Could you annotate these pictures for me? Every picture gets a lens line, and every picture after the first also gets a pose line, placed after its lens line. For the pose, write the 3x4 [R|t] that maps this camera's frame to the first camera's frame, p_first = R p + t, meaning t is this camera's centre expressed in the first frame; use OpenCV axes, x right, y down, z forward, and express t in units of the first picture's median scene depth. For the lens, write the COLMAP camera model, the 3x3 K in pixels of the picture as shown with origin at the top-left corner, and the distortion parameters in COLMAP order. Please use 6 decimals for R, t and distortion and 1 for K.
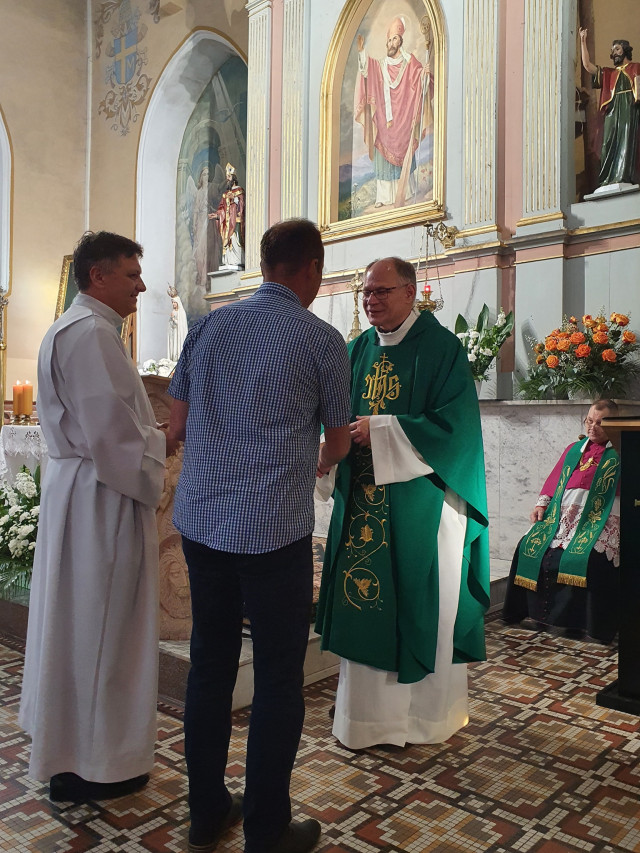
lens RADIAL K [[754.0, 0, 317.9], [0, 754.0, 429.0], [0, 0, 1]] dist [0.000267, 0.041547]
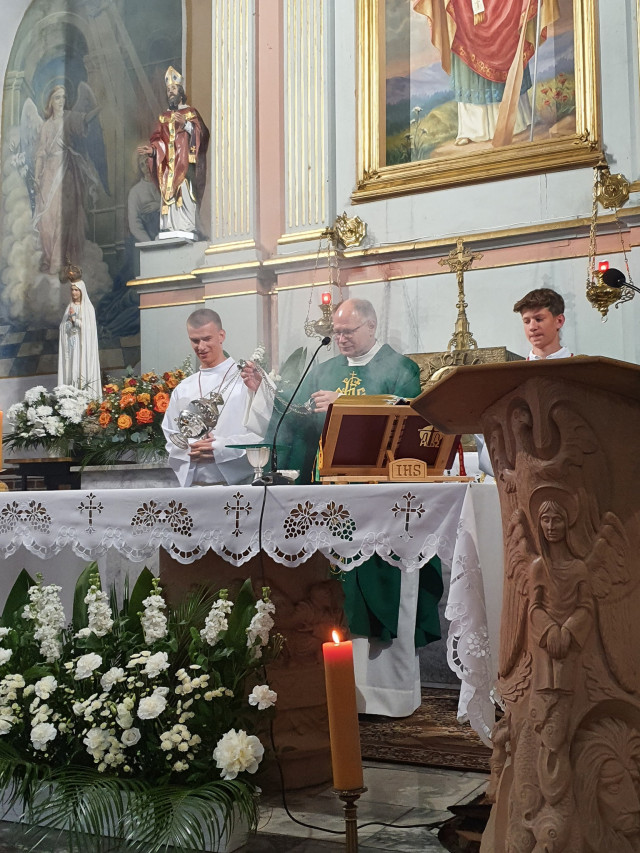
lens RADIAL K [[1085.7, 0, 317.0], [0, 1085.7, 413.1], [0, 0, 1]] dist [0.041911, 0.000000]
pose [[0.967822, 0.007230, 0.251533, -0.262154], [0.017156, 0.995365, -0.094622, 0.011225], [-0.251051, 0.095893, 0.963212, 0.179800]]
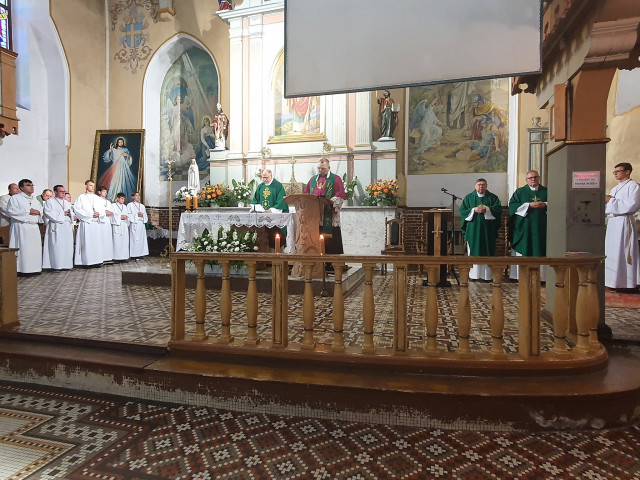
lens RADIAL K [[375.4, 0, 319.7], [0, 375.4, 229.0], [0, 0, 1]] dist [0.015619, 0.007032]
pose [[0.898428, -0.007812, 0.439051, -0.408993], [0.003533, 0.999938, 0.010562, 0.026420], [-0.439106, -0.007938, 0.898400, -0.201509]]
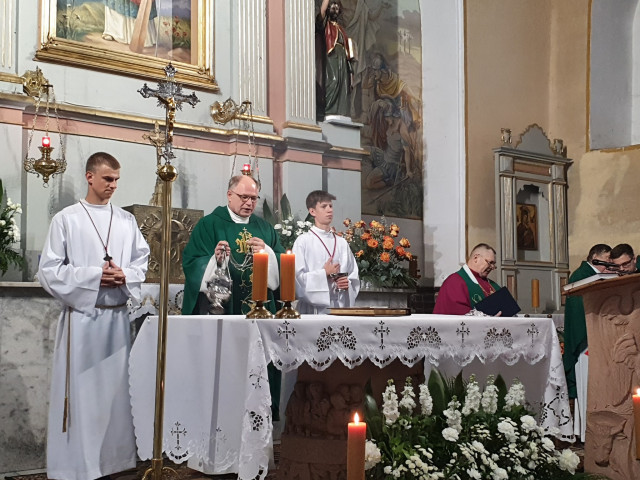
lens RADIAL K [[887.7, 0, 316.8], [0, 887.7, 241.3], [0, 0, 1]] dist [0.055038, 0.000000]
pose [[0.156114, 0.065382, 0.985573, -0.812763], [0.002623, 0.997776, -0.066607, -0.014291], [-0.987736, 0.012984, 0.155596, 0.630797]]
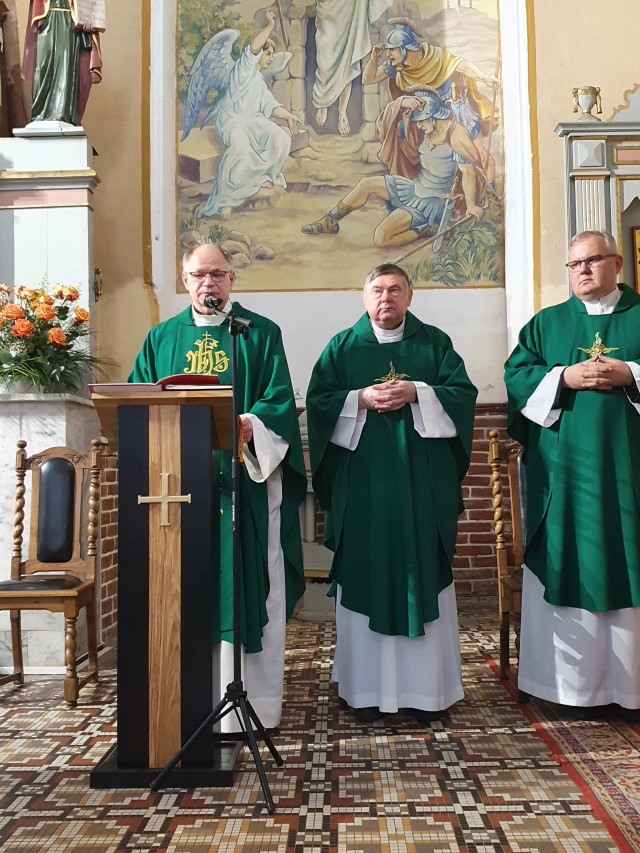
lens RADIAL K [[988.6, 0, 321.0], [0, 988.6, 433.6], [0, 0, 1]] dist [-0.011955, 0.000000]
pose [[0.761424, 0.013002, 0.648123, -0.034739], [0.024072, 0.998542, -0.048312, 0.036720], [-0.647807, 0.052387, 0.760001, 0.060375]]
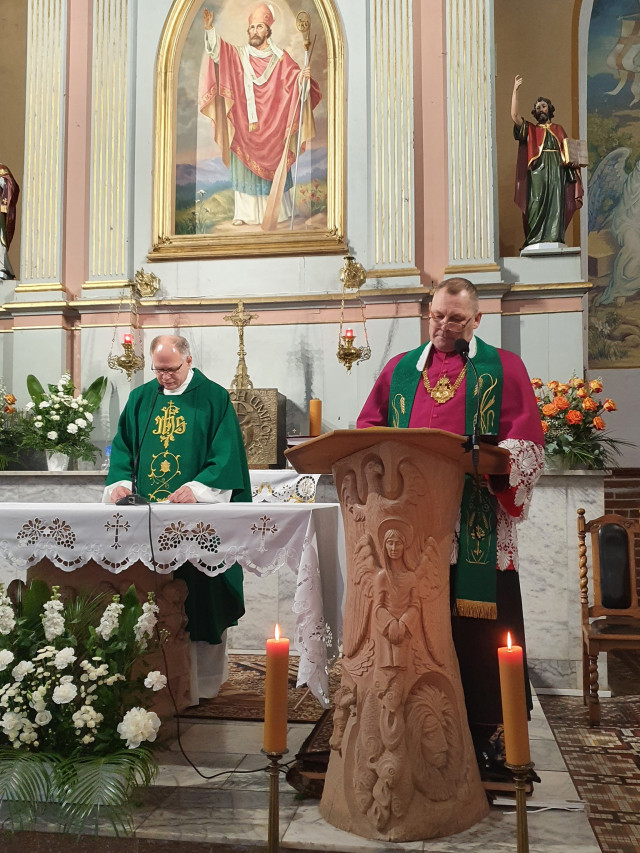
lens RADIAL K [[872.5, 0, 317.2], [0, 872.5, 430.3], [0, 0, 1]] dist [0.041837, 0.000000]
pose [[0.844312, 0.033783, 0.534786, -0.336003], [0.007663, 0.997147, -0.075089, -0.007104], [-0.535797, 0.067497, 0.841645, 0.189655]]
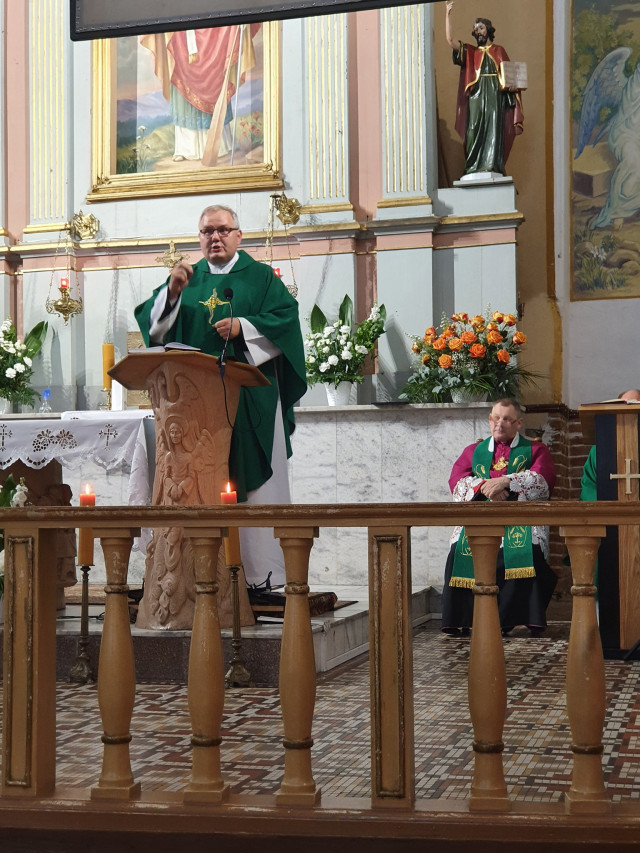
lens RADIAL K [[1343.4, 0, 319.6], [0, 1343.4, 426.2], [0, 0, 1]] dist [0.086100, 0.000000]
pose [[0.901868, 0.010411, 0.431886, -0.382757], [0.015793, 0.998247, -0.057044, 0.057937], [-0.431723, 0.058267, 0.900122, -0.290309]]
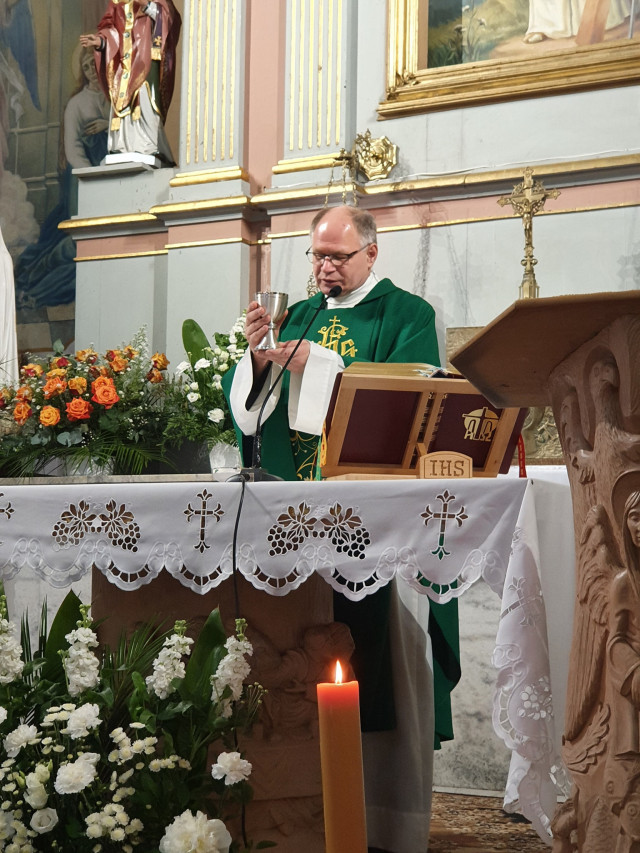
lens RADIAL K [[1536.0, 0, 347.0], [0, 1536.0, 423.2], [0, 0, 1]] dist [-0.032016, 0.000000]
pose [[0.963502, 0.035103, 0.265391, -0.260400], [-0.006620, 0.994187, -0.107467, 0.029566], [-0.267620, 0.101787, 0.958133, 0.180004]]
